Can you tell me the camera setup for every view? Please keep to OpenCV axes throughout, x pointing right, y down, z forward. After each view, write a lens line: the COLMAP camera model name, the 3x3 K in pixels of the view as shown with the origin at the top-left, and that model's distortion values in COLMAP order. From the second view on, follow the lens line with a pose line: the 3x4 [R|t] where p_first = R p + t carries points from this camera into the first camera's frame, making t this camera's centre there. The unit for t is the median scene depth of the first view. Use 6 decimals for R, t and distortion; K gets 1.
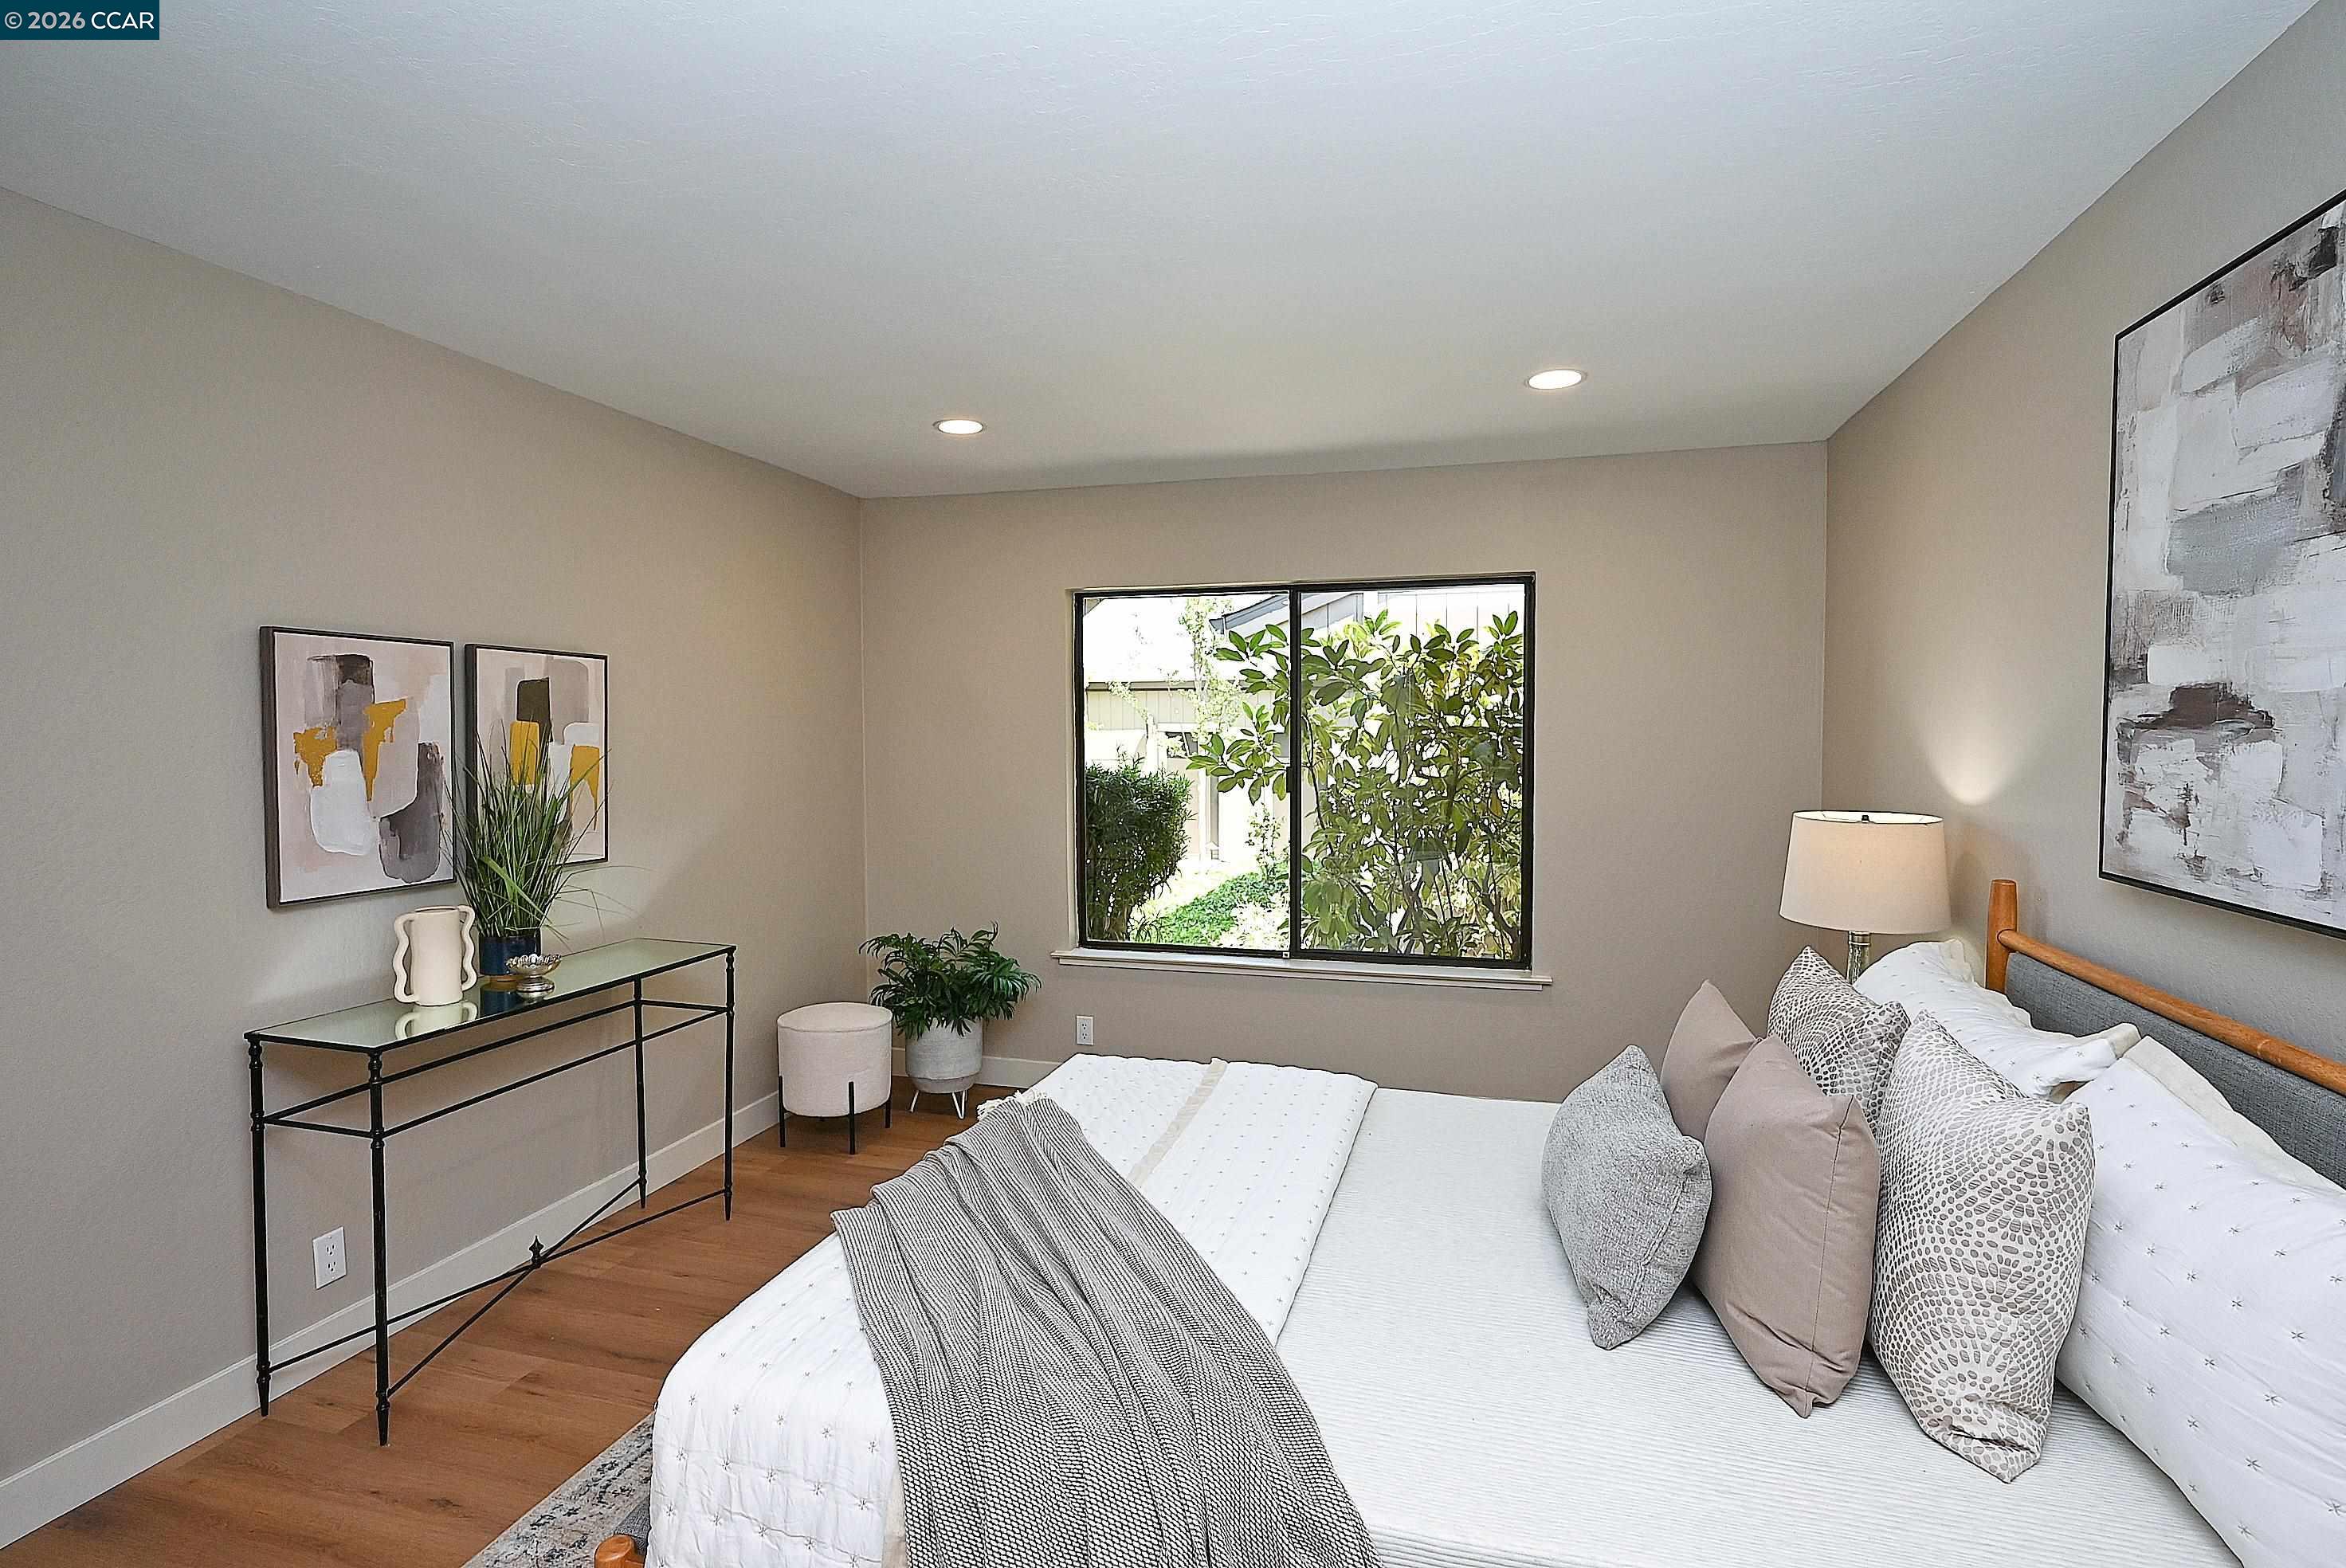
lens RADIAL K [[1155.2, 0, 1173.0], [0, 1155.2, 784.0], [0, 0, 1]] dist [-0.005732, 0.001815]
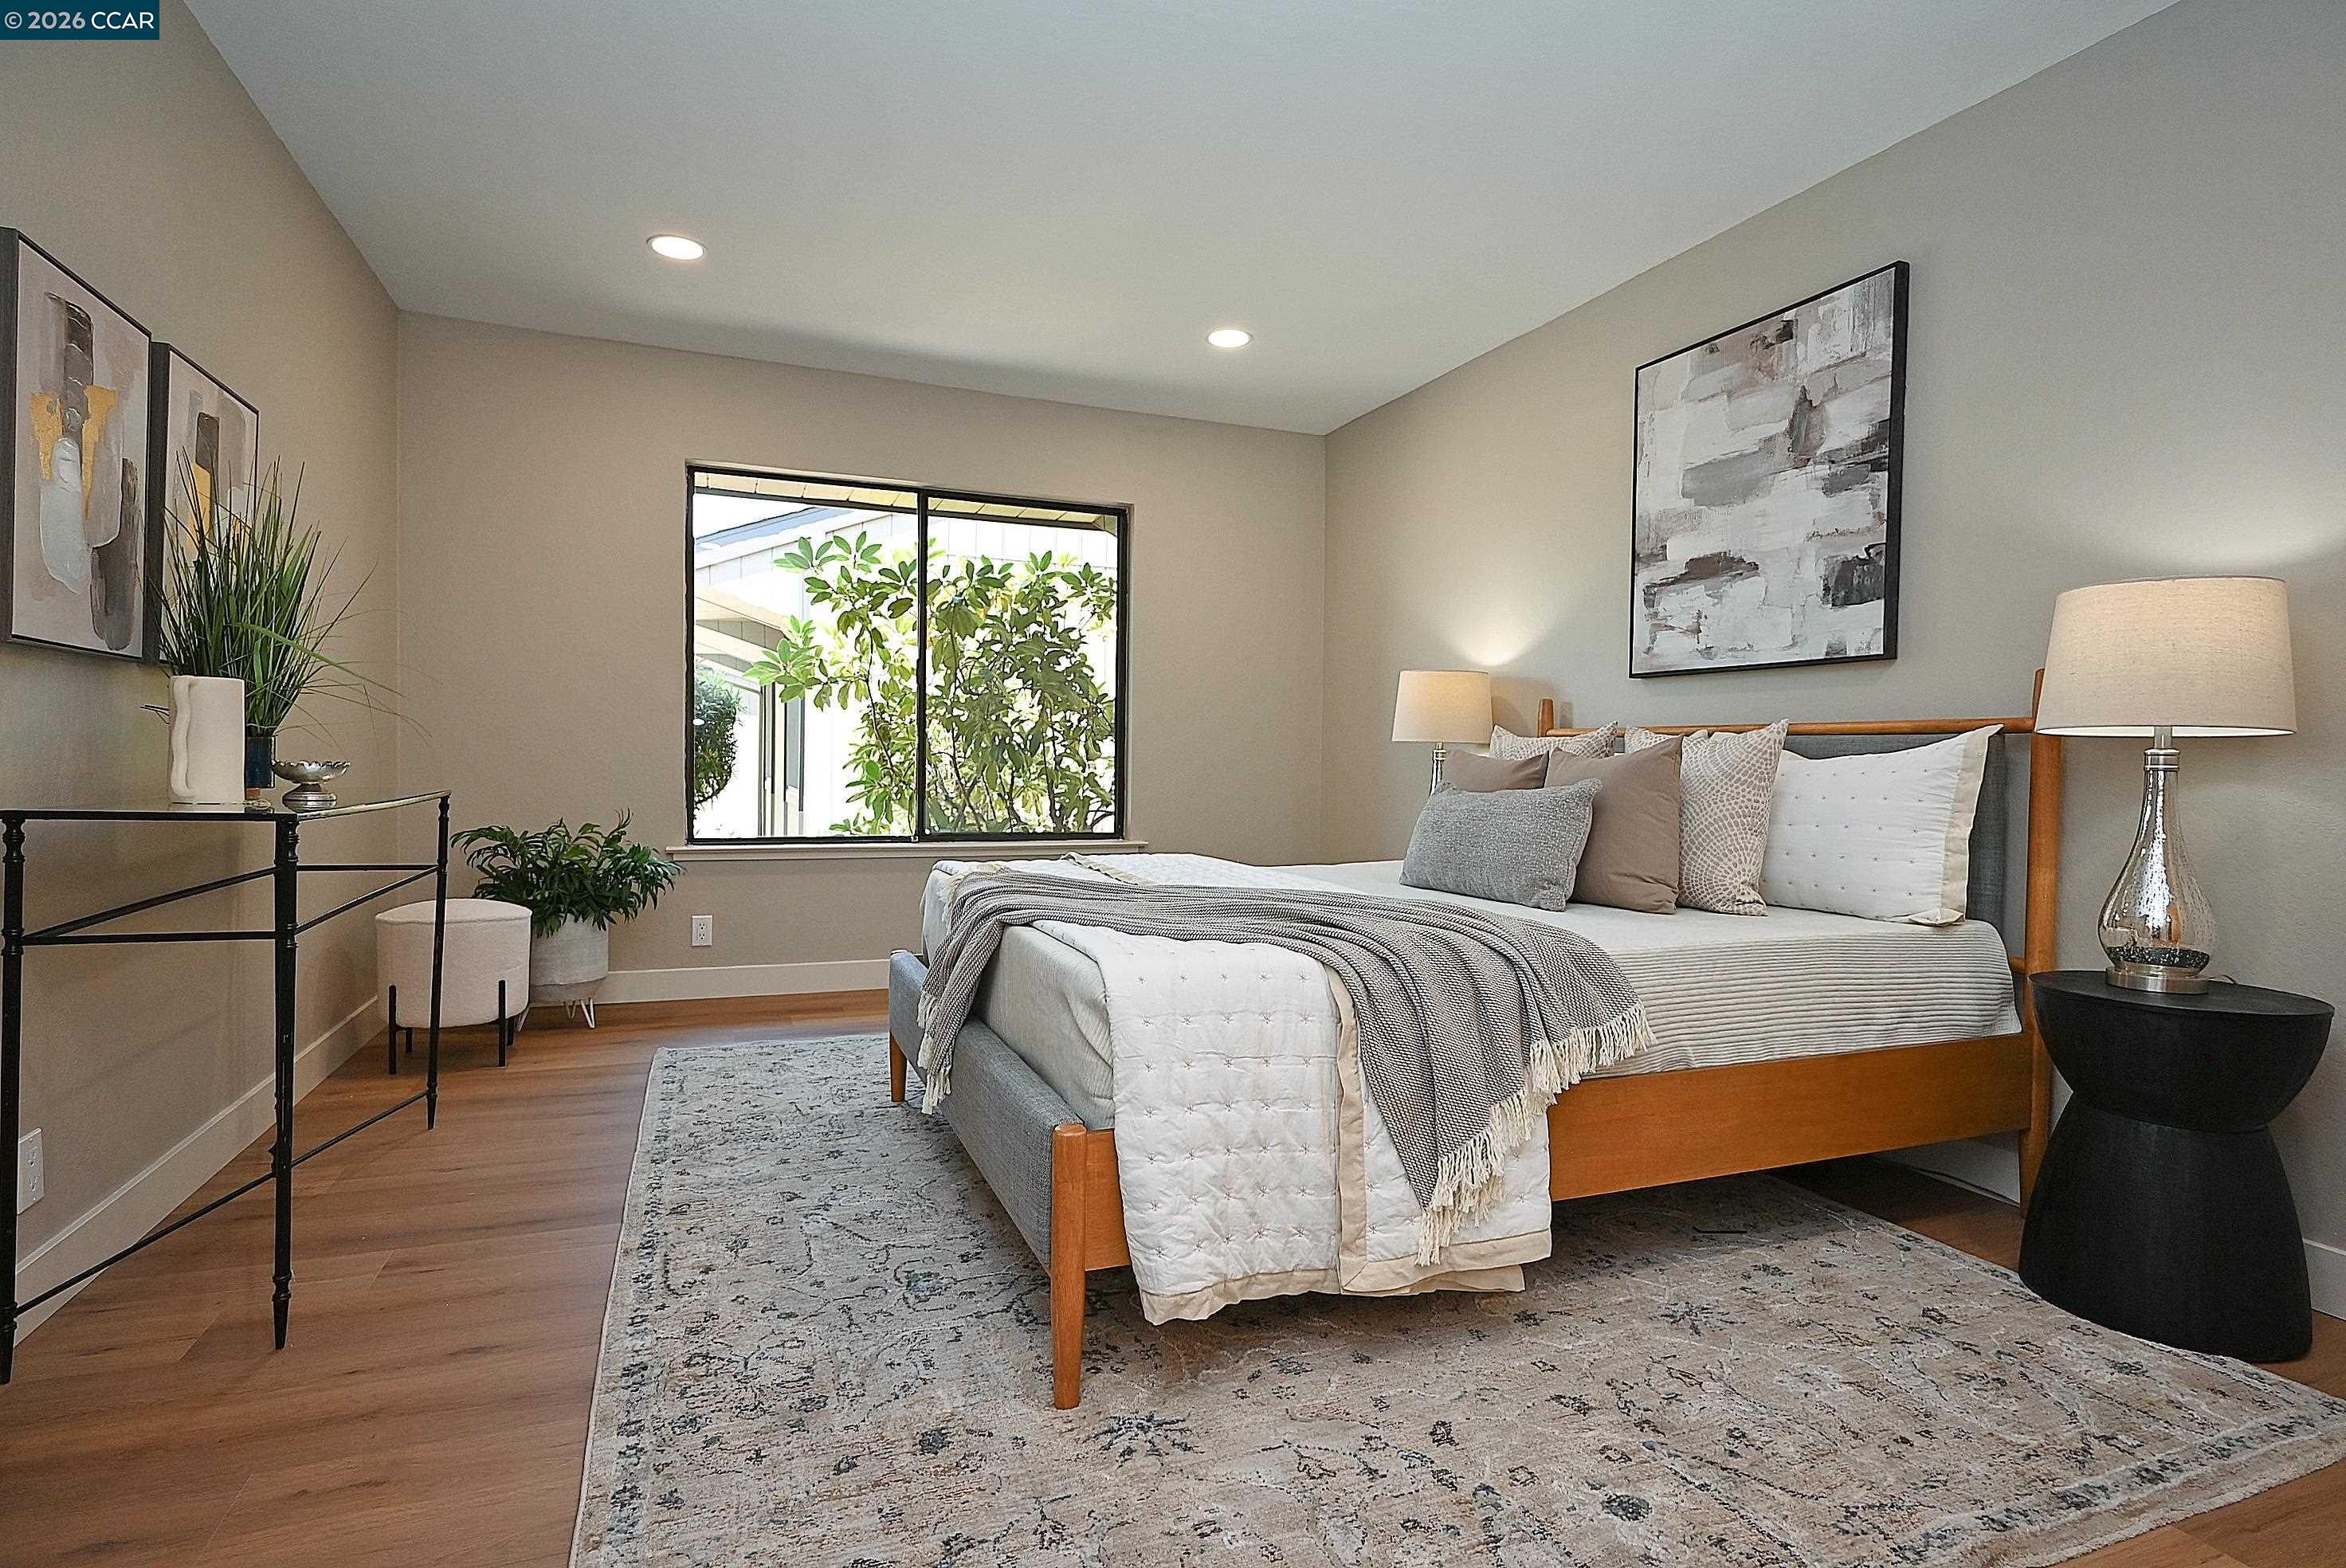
lens RADIAL K [[1155.2, 0, 1173.0], [0, 1155.2, 784.0], [0, 0, 1]] dist [-0.005732, 0.001815]
pose [[0.793104, 0.000767, 0.609085, -0.820444], [0.009426, 0.999864, -0.013533, 0.264975], [-0.609013, 0.016475, 0.792989, 0.044330]]
